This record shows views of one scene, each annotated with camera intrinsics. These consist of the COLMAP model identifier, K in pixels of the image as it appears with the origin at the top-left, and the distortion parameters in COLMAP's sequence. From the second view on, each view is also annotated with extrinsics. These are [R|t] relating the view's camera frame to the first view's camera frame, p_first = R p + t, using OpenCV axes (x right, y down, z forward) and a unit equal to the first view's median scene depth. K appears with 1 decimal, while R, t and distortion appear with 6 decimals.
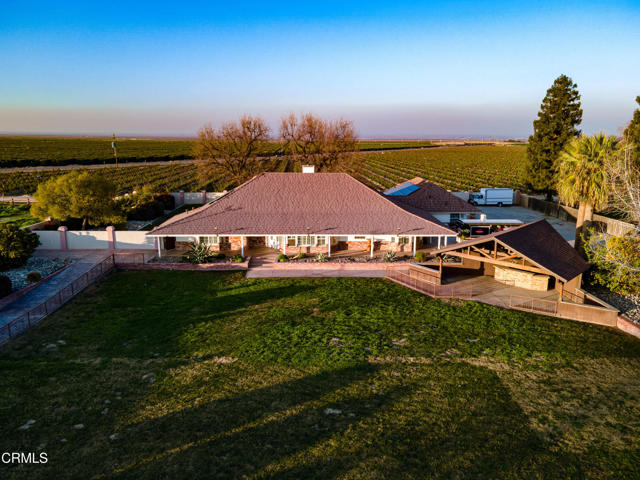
lens RADIAL K [[473.7, 0, 319.7], [0, 473.7, 239.4], [0, 0, 1]] dist [0.051689, -0.000997]
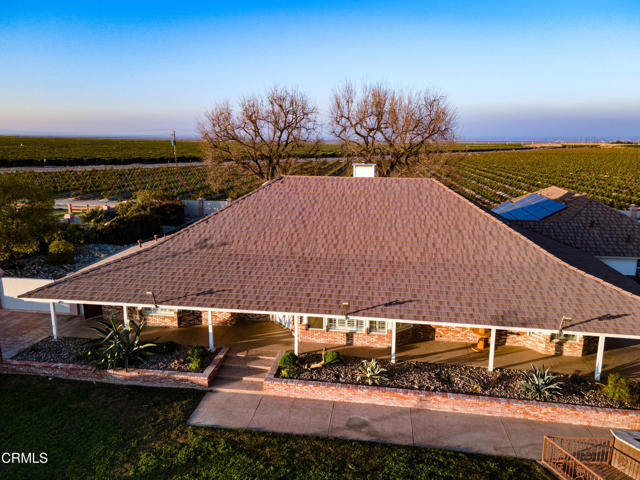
lens RADIAL K [[473.7, 0, 321.7], [0, 473.7, 239.4], [0, 0, 1]] dist [0.051689, -0.000997]
pose [[0.987379, 0.037279, -0.153925, 0.017278], [-0.037972, 0.999278, -0.001567, -0.074098], [0.153756, 0.007392, 0.988081, 0.508923]]
